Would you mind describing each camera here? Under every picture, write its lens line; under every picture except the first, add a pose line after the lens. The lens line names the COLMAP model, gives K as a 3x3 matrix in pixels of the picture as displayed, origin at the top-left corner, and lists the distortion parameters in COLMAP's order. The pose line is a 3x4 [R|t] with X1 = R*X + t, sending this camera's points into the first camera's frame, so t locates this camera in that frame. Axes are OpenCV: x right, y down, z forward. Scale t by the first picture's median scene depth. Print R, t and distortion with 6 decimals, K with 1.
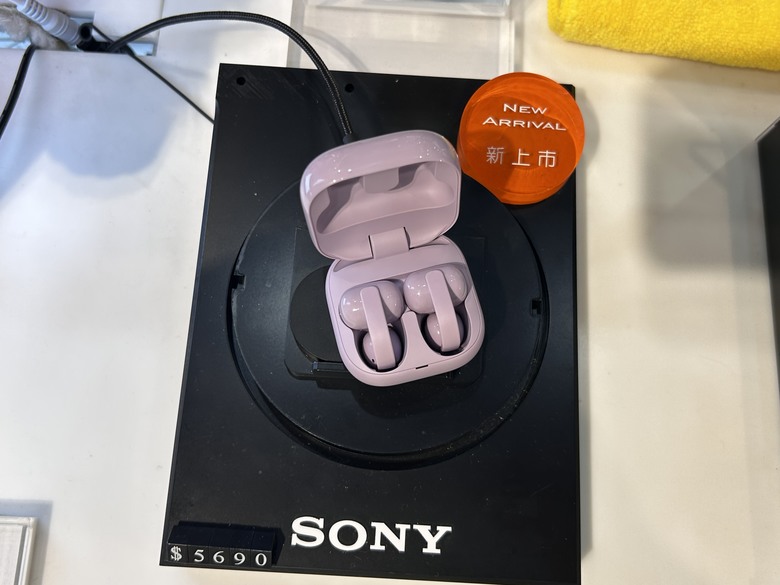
lens RADIAL K [[801.5, 0, 391.5], [0, 801.5, 278.8], [0, 0, 1]] dist [-0.002326, 0.000000]
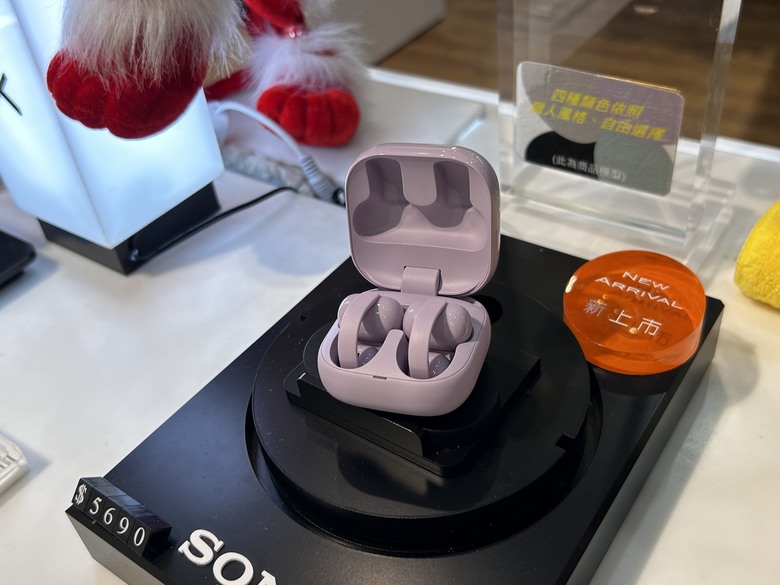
lens RADIAL K [[801.5, 0, 386.0], [0, 801.5, 291.5], [0, 0, 1]] dist [-0.002326, 0.000000]
pose [[0.837023, 0.249720, -0.486860, 0.374546], [-0.475000, 0.773290, -0.419997, 0.336294], [0.271602, 0.582806, 0.765879, 0.211450]]
